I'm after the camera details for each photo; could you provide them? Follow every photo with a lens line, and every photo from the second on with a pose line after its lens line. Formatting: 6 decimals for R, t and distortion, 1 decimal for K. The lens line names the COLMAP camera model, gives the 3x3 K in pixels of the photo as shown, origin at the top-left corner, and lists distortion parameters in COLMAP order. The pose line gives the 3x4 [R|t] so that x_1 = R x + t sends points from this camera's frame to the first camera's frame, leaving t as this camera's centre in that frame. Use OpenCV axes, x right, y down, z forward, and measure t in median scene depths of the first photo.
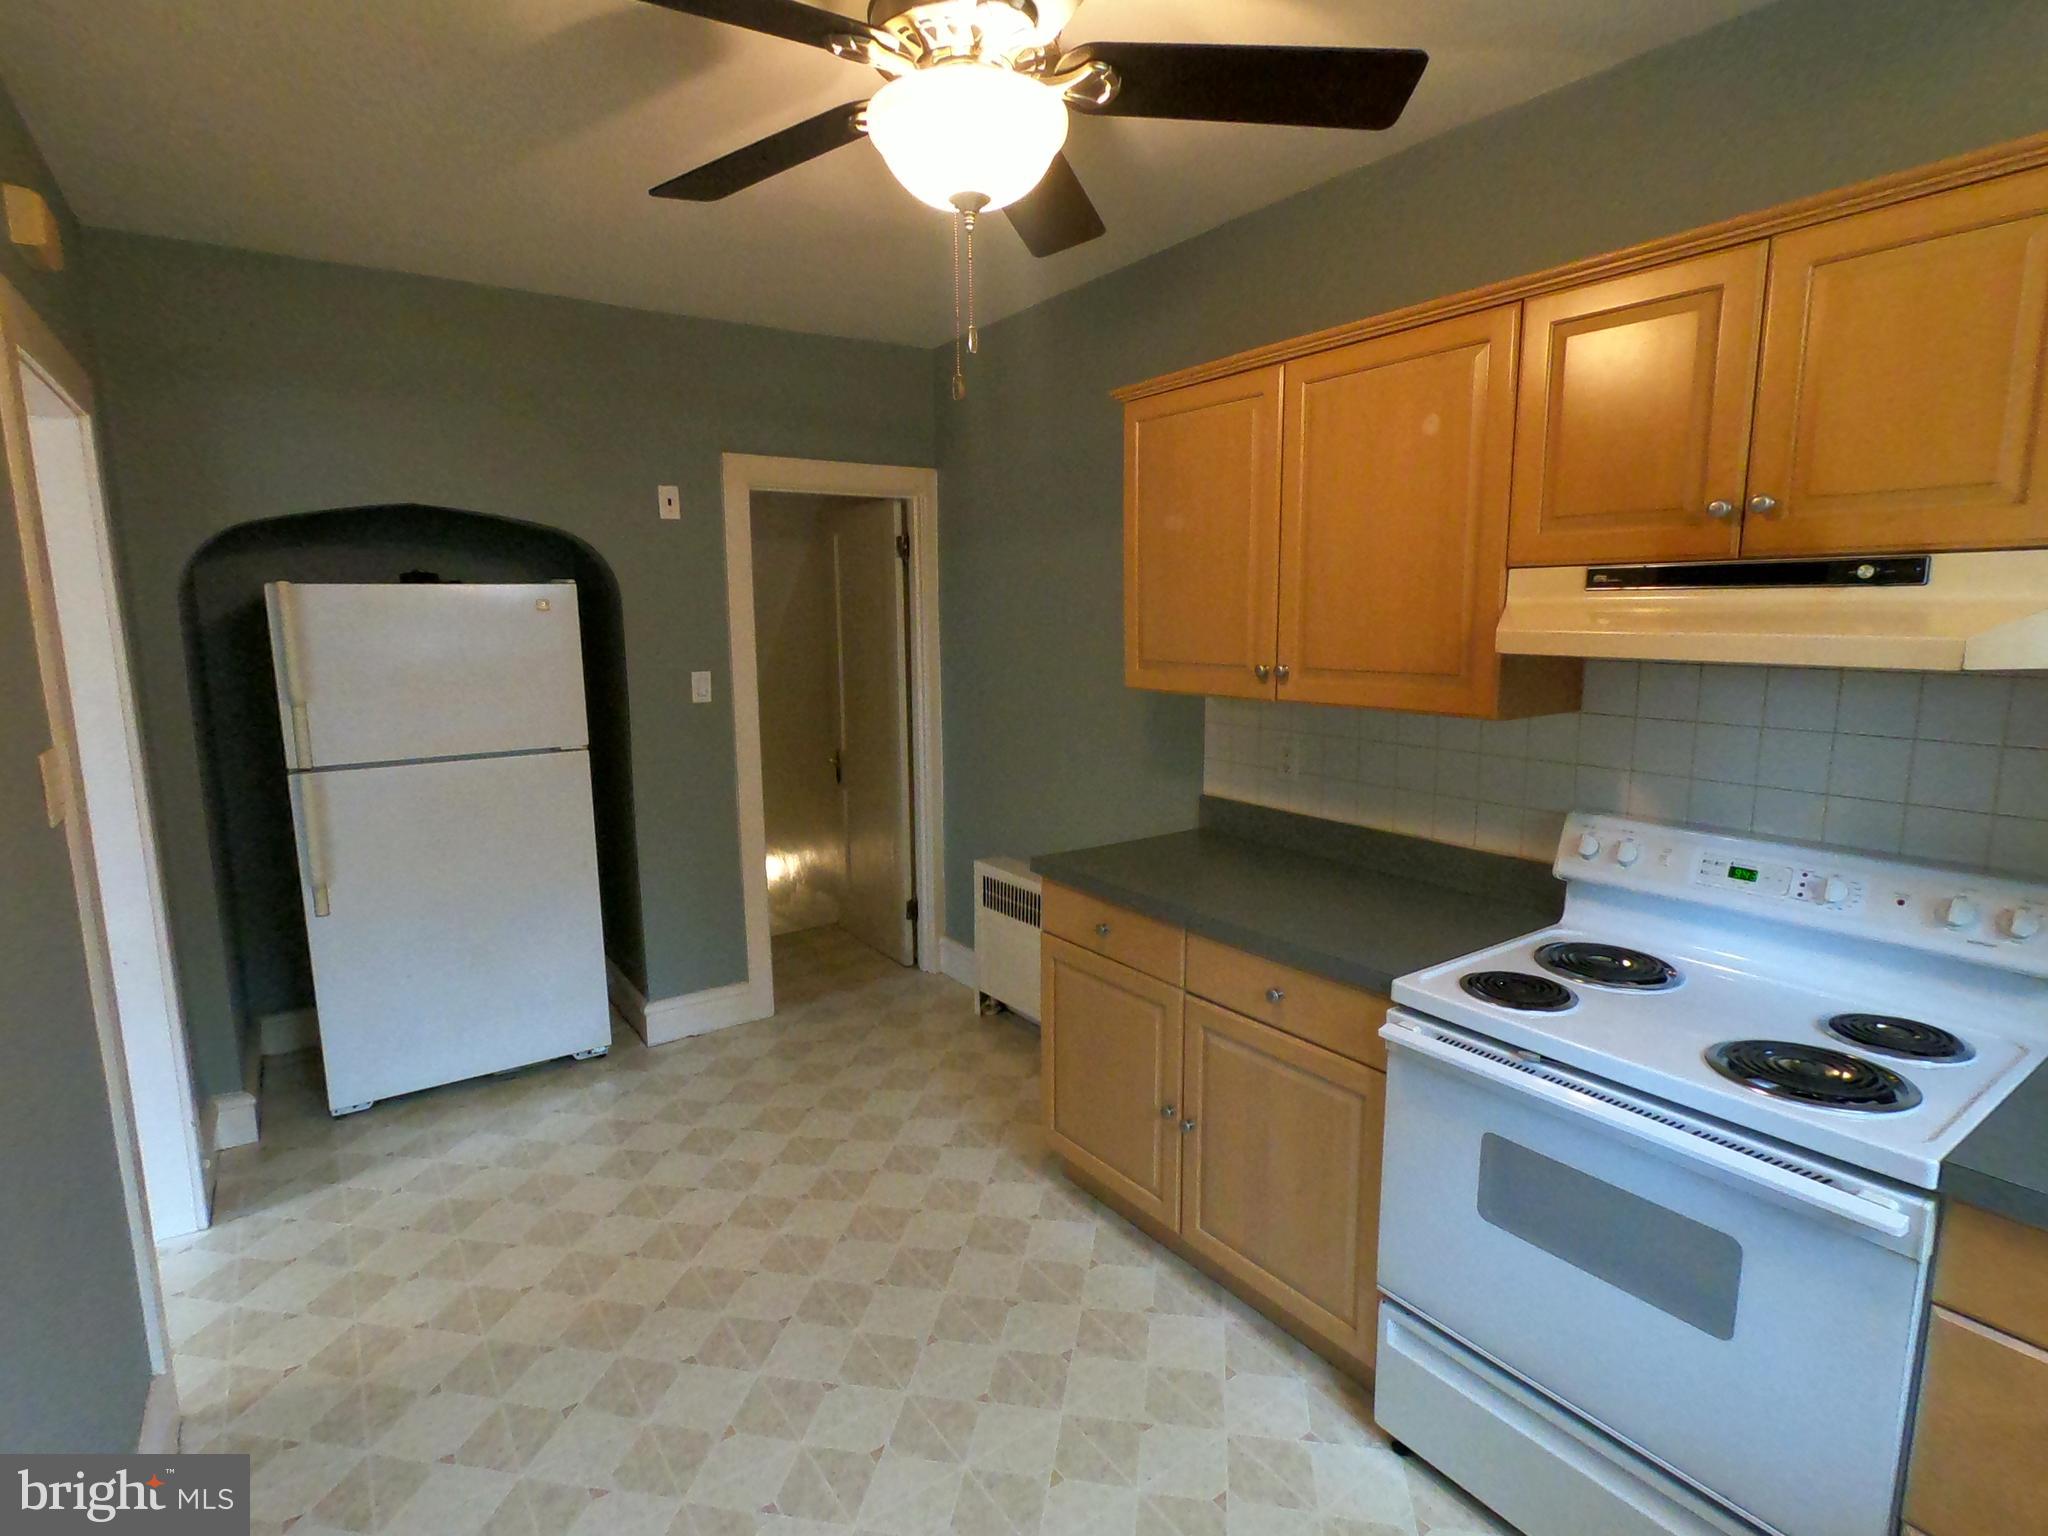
lens RADIAL K [[1019.3, 0, 1014.0], [0, 1019.3, 772.5], [0, 0, 1]] dist [0.021431, 0.000564]
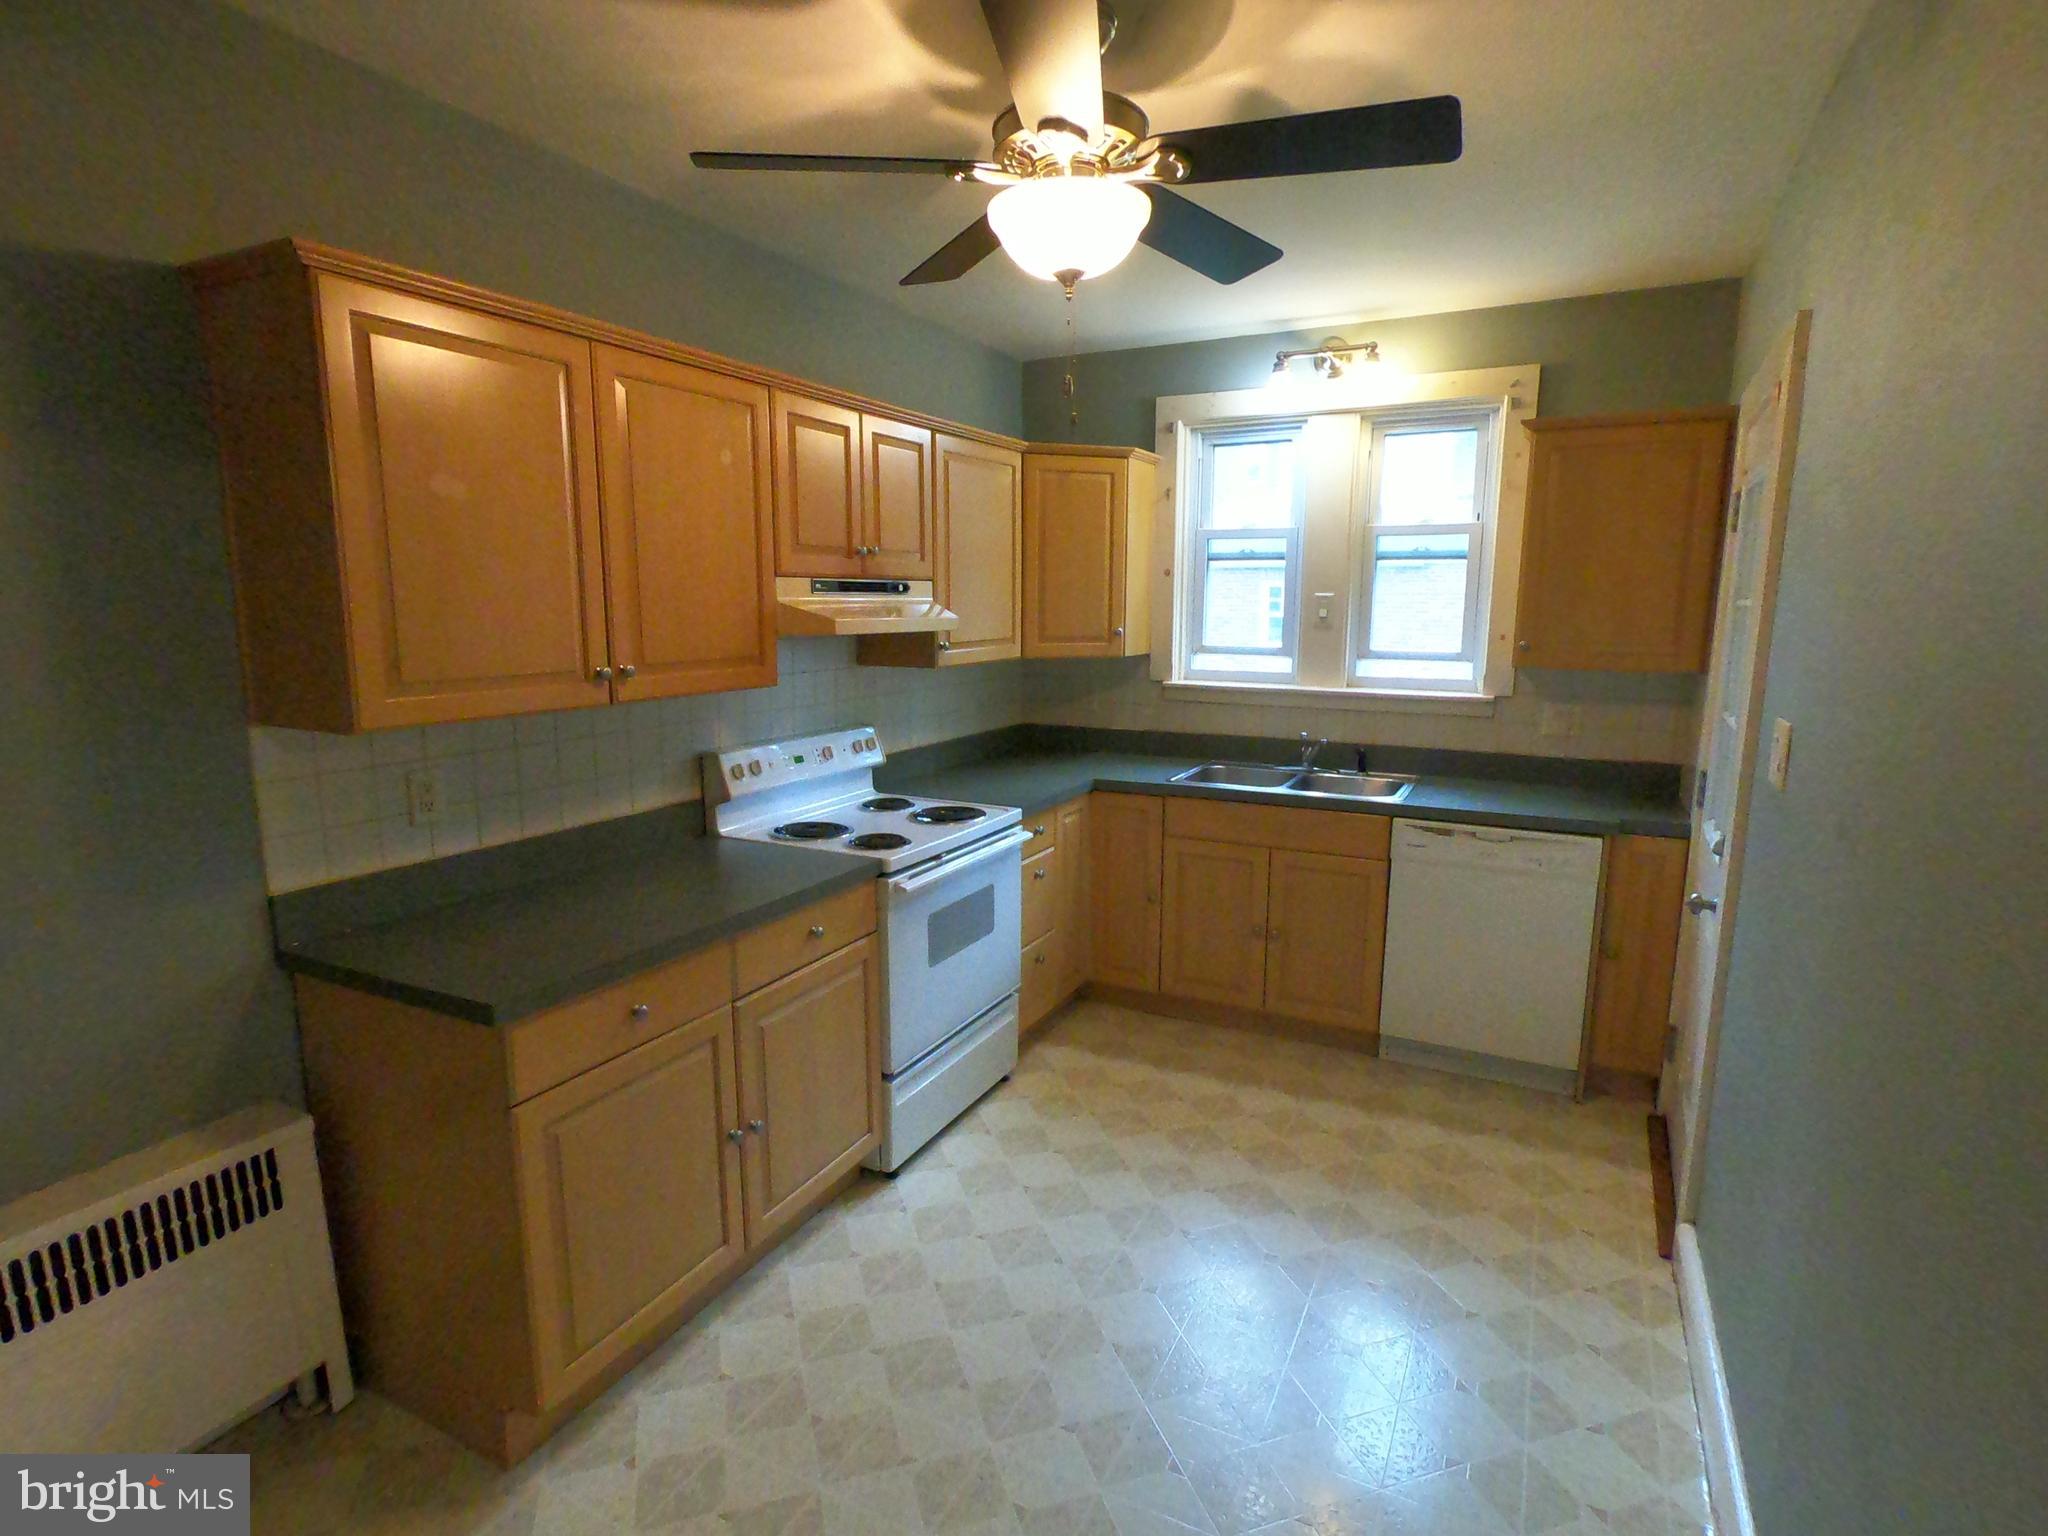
lens RADIAL K [[1019.3, 0, 1019.5], [0, 1019.3, 772.5], [0, 0, 1]] dist [0.021431, 0.000564]
pose [[-0.446037, -0.145277, 0.883145, -0.927637], [0.146665, 0.961536, 0.232246, -0.214057], [-0.882916, 0.233117, -0.407574, 1.321664]]
